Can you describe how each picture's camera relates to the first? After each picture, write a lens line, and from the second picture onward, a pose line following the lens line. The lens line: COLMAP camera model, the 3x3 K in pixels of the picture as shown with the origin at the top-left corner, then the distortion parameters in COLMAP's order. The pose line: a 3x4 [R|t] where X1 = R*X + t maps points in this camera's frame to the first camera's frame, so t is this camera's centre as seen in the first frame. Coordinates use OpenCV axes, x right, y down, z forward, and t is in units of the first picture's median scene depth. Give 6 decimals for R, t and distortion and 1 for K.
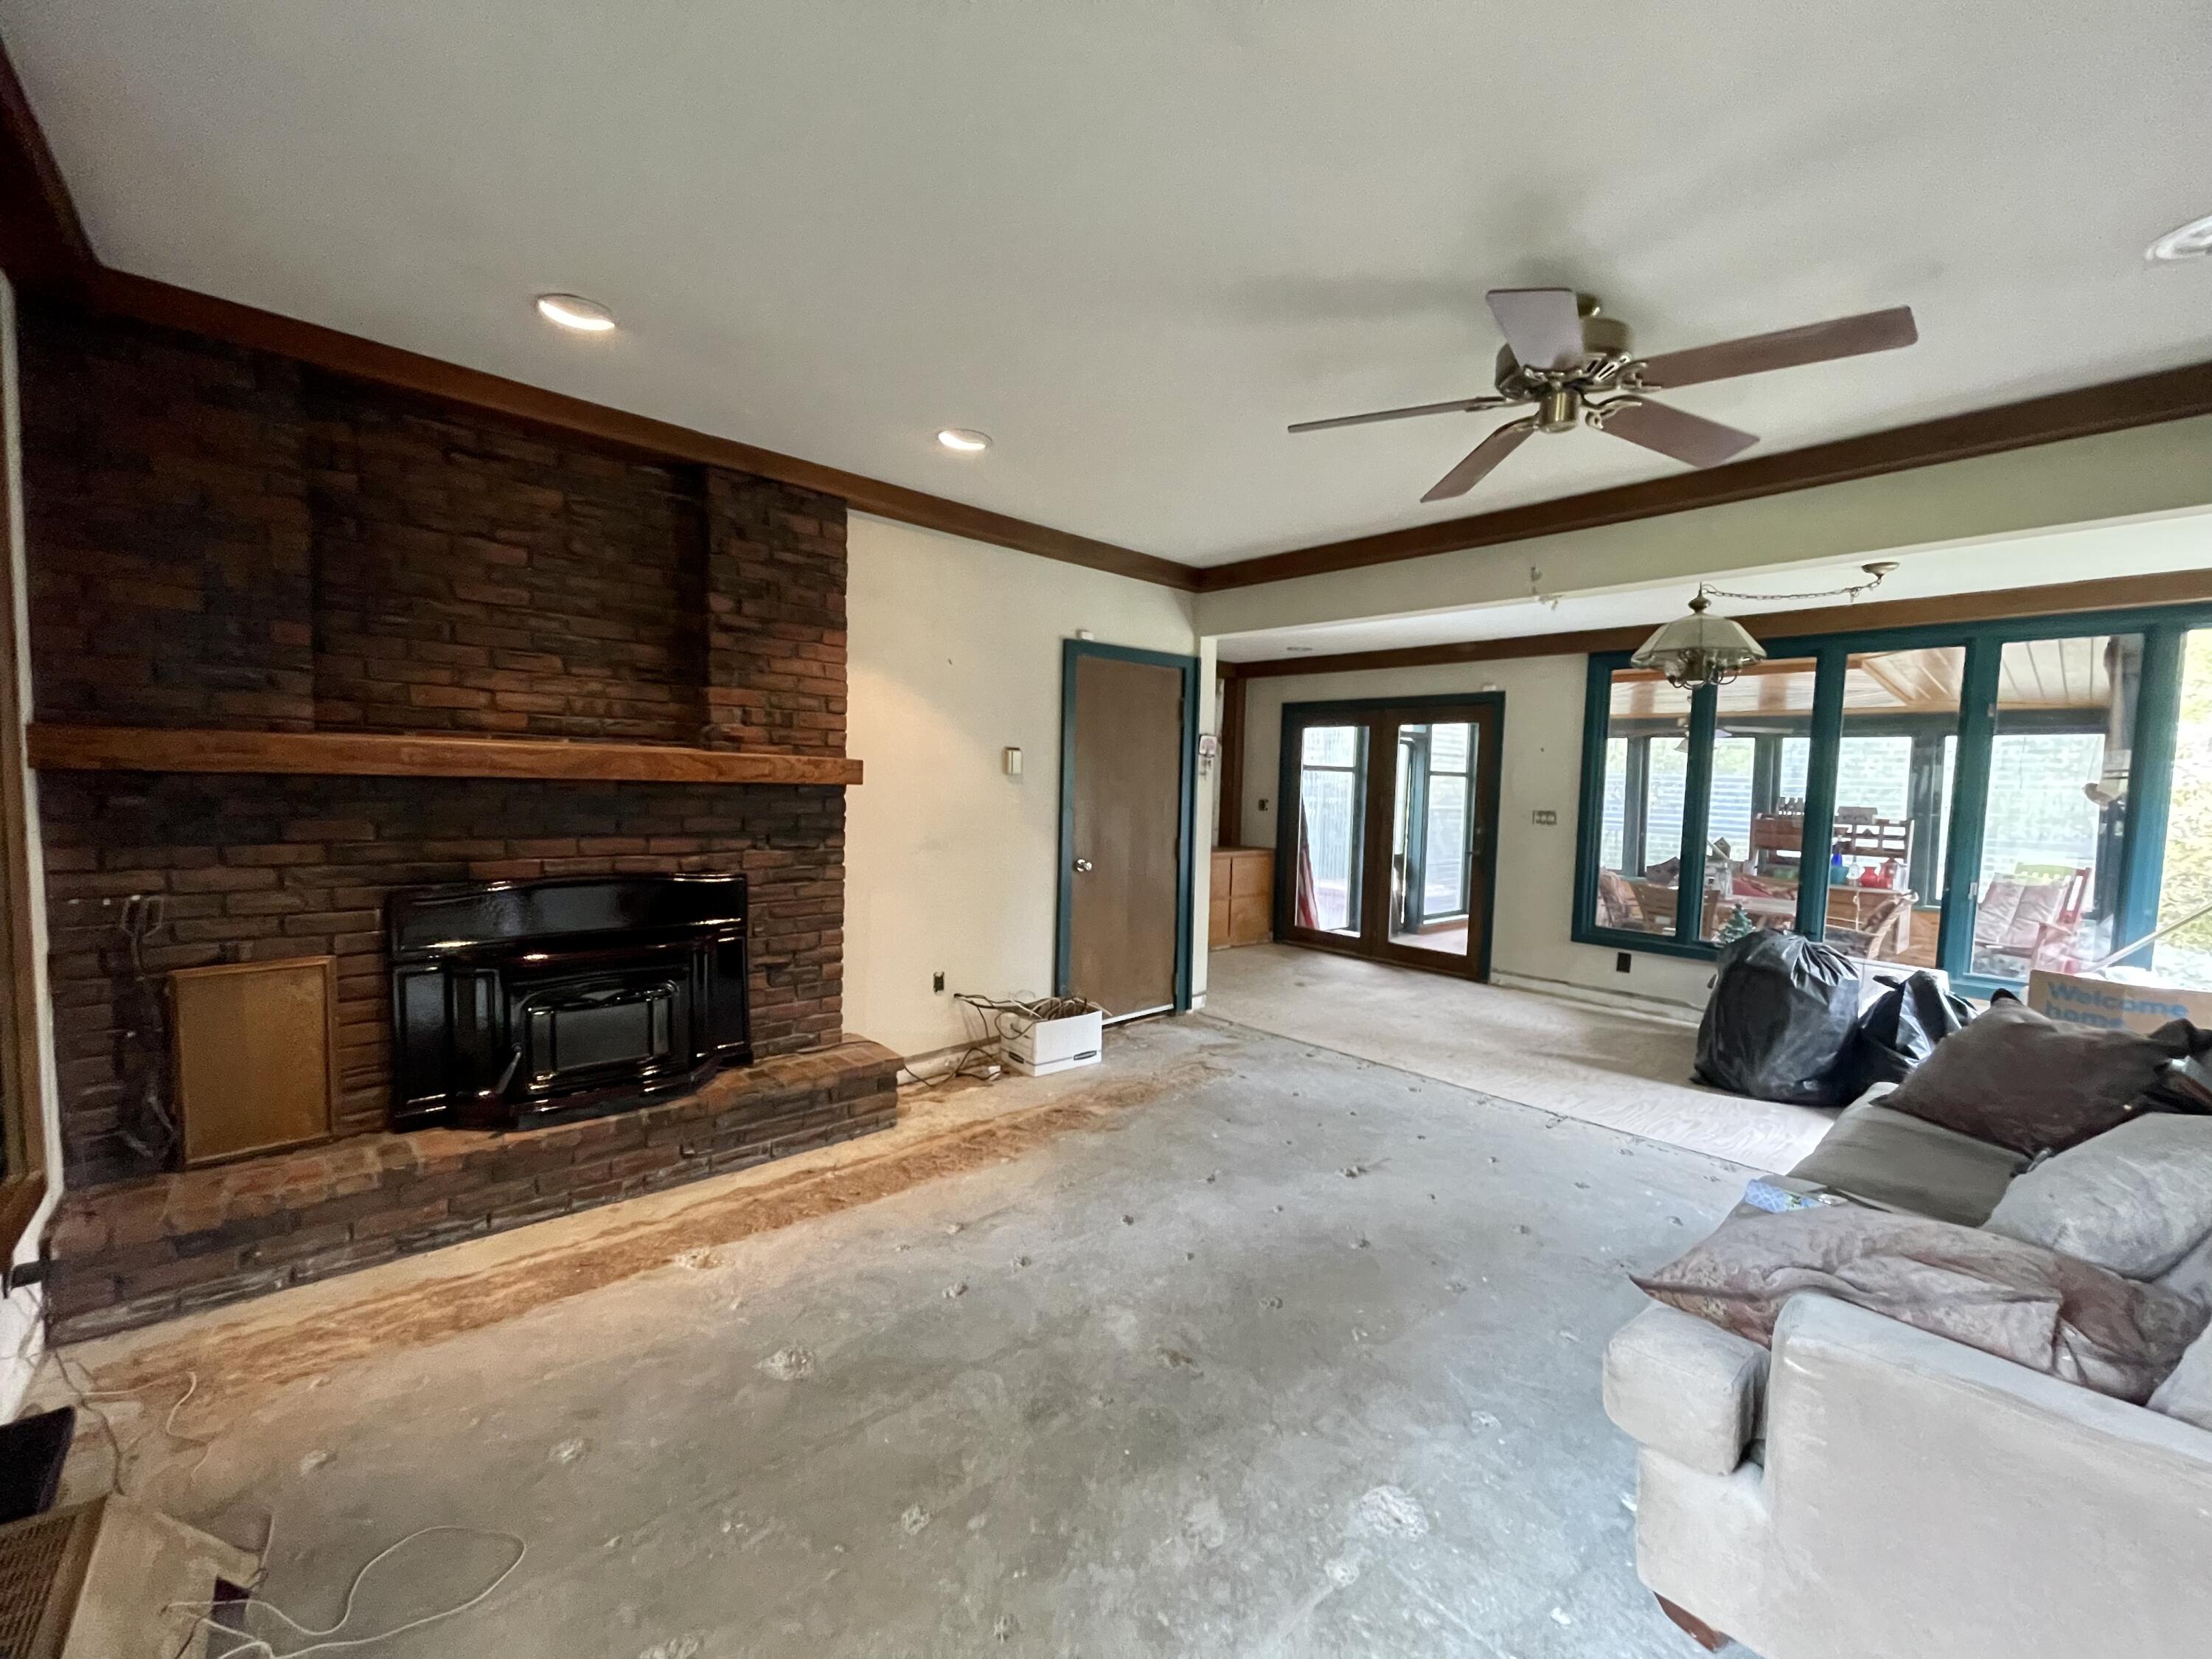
lens RADIAL K [[886.5, 0, 1102.9], [0, 886.5, 839.4], [0, 0, 1]] dist [-0.001793, 0.000462]
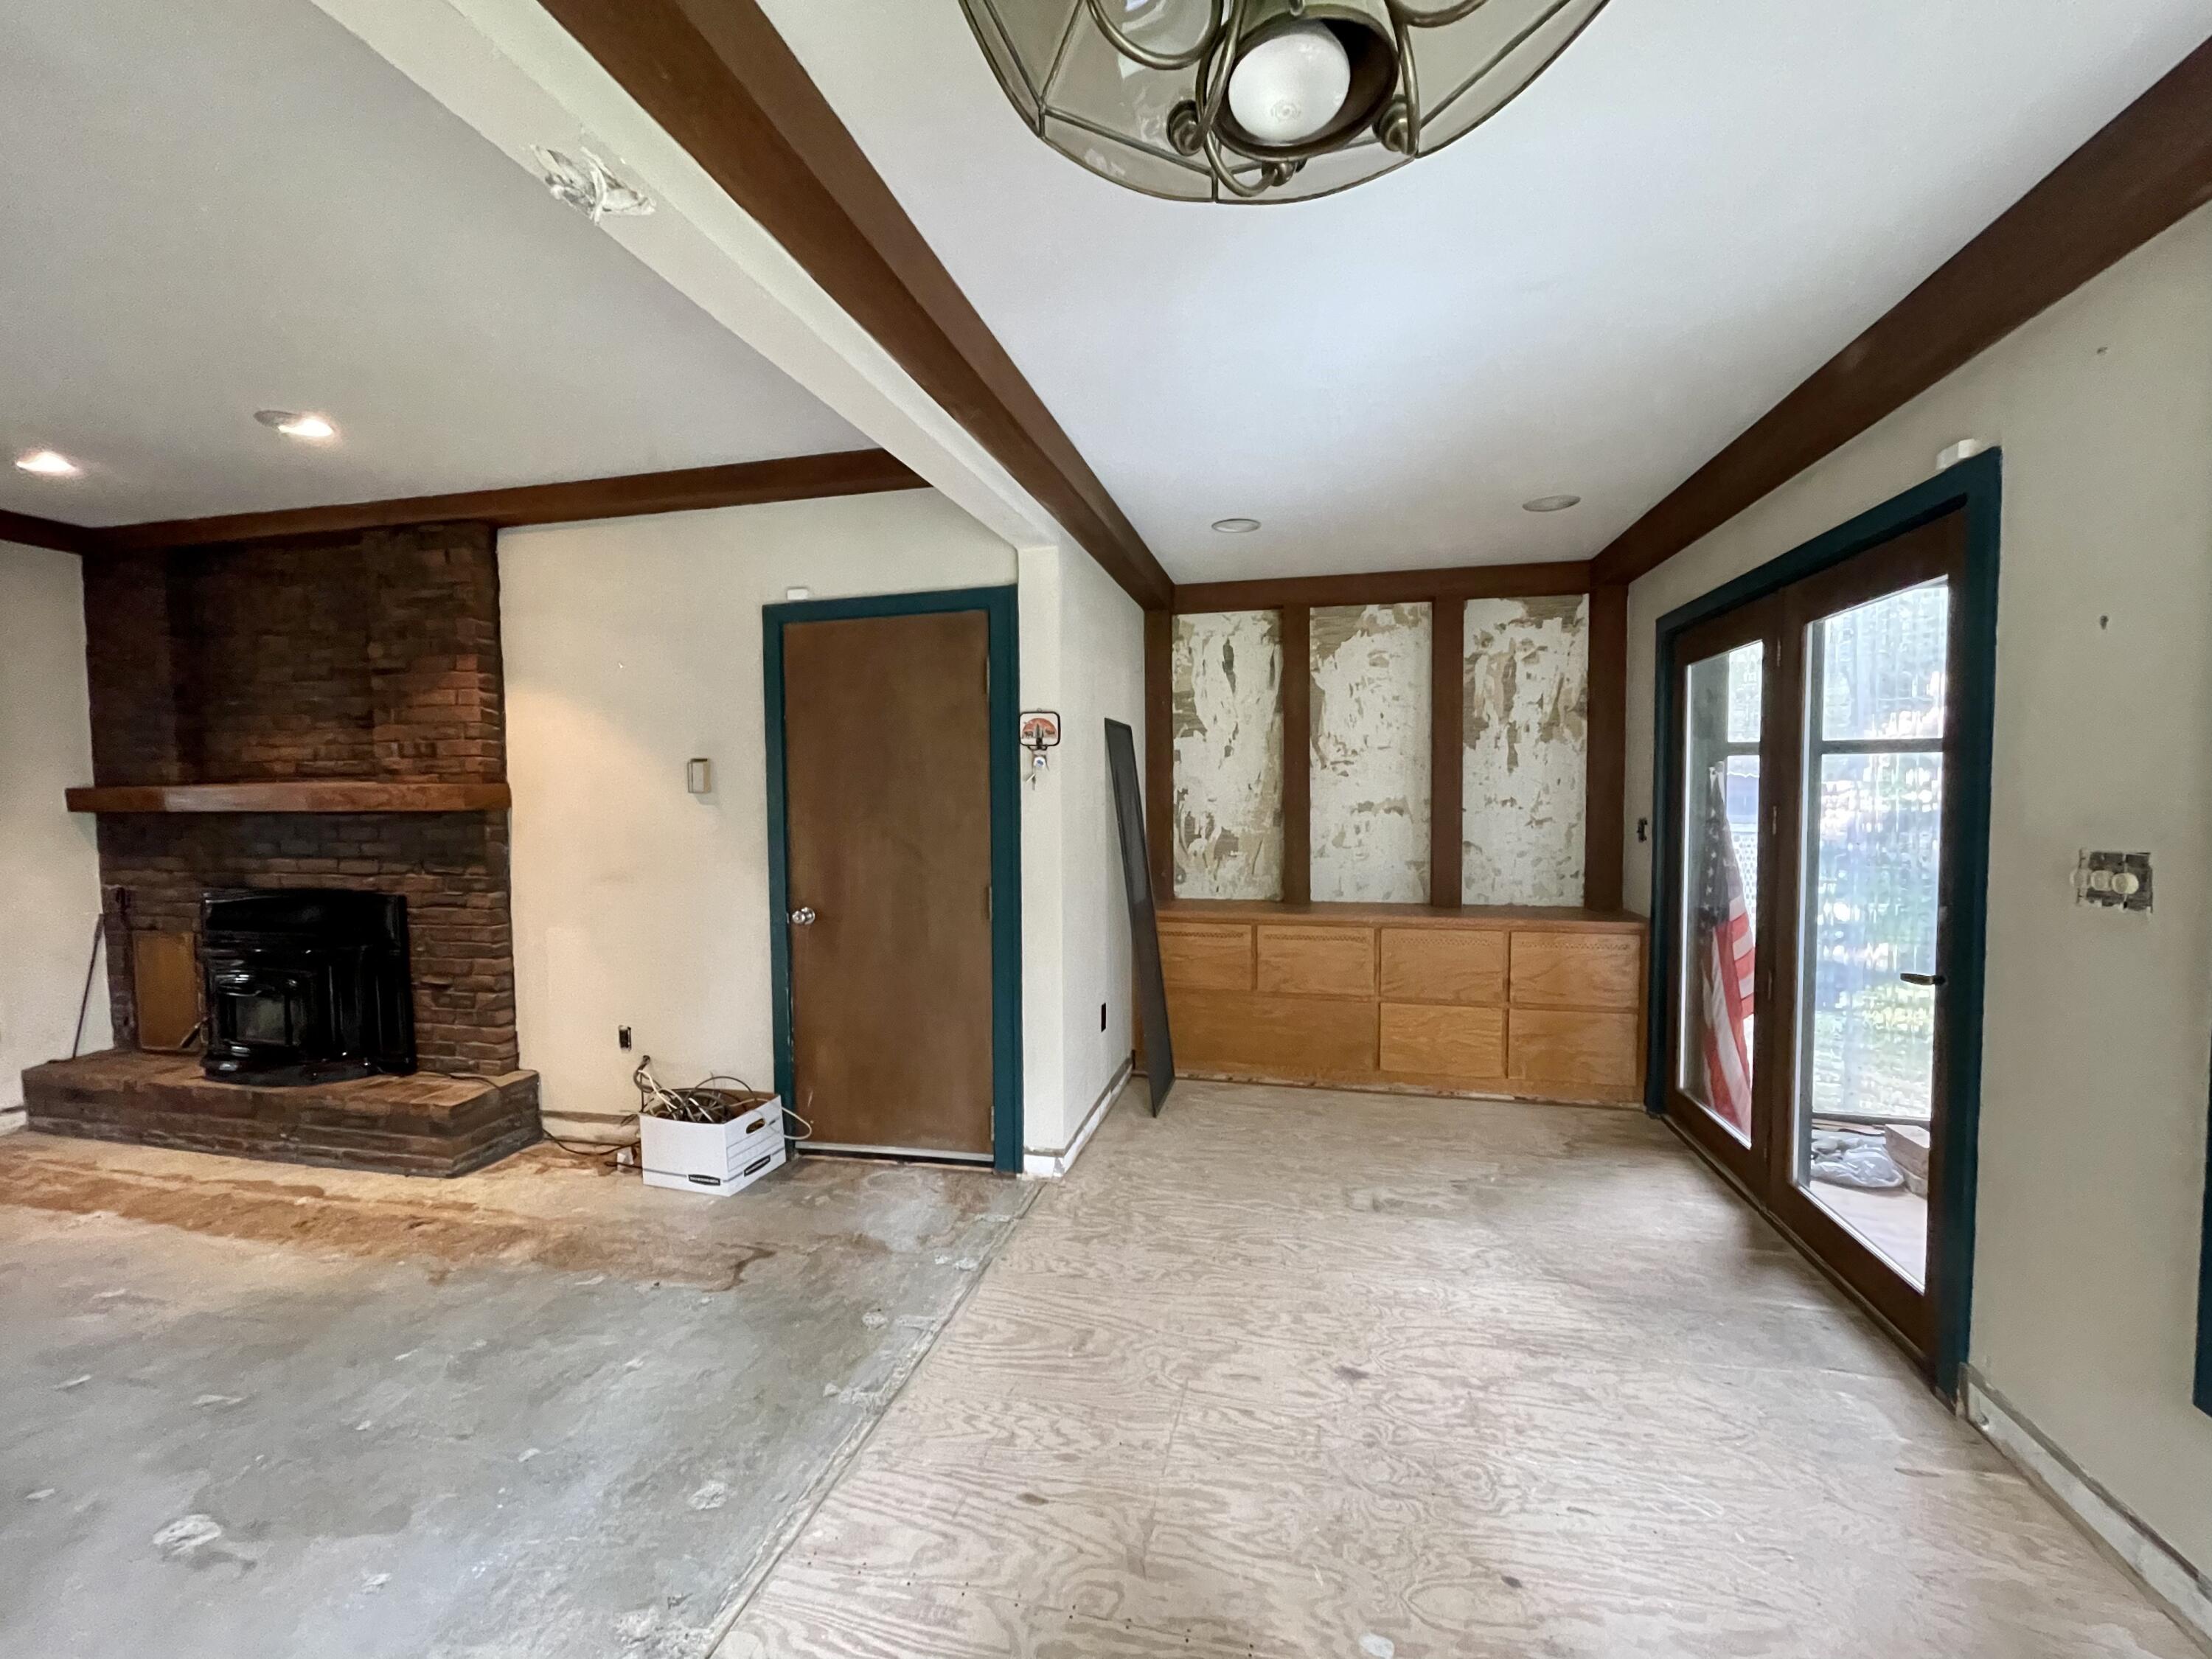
lens RADIAL K [[886.5, 0, 1102.9], [0, 886.5, 839.4], [0, 0, 1]] dist [-0.001793, 0.000462]
pose [[0.570779, 0.006460, -0.821078, 0.981863], [-0.032146, 0.999378, -0.014484, -0.041854], [0.820474, 0.034661, 0.570632, 1.100068]]
